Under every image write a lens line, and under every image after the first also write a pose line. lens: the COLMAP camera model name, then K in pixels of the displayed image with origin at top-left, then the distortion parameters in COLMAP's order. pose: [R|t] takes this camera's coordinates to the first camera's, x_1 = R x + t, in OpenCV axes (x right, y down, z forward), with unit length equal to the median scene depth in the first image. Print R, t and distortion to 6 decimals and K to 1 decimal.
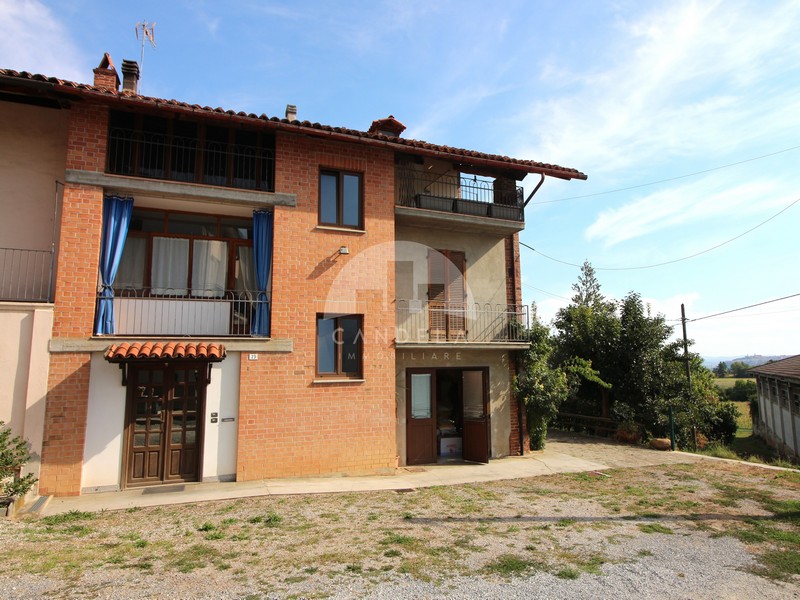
lens RADIAL K [[465.0, 0, 407.9], [0, 465.0, 326.3], [0, 0, 1]] dist [-0.000832, 0.001295]
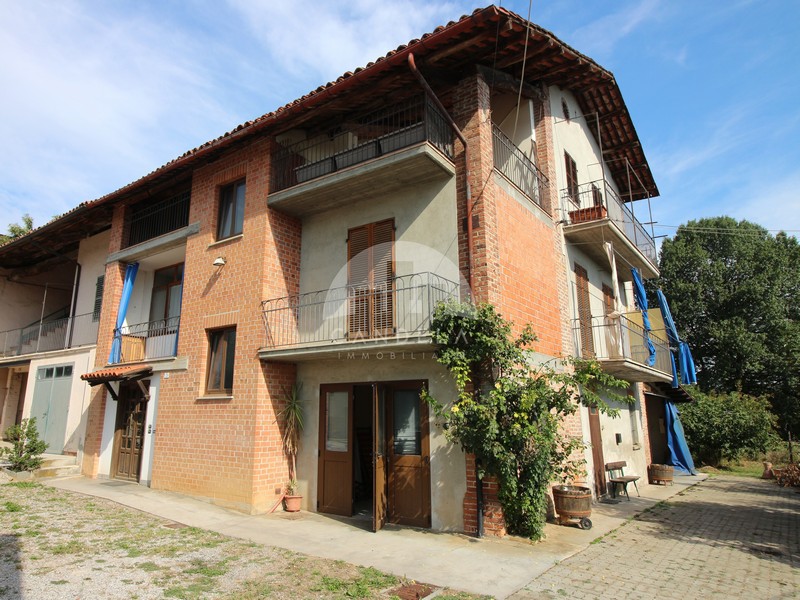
lens RADIAL K [[465.0, 0, 333.1], [0, 465.0, 327.2], [0, 0, 1]] dist [-0.000832, 0.001295]
pose [[0.571492, -0.134196, -0.809560, 0.685180], [0.060692, 0.990748, -0.121386, 0.093538], [0.818360, 0.020238, 0.574350, 0.581930]]
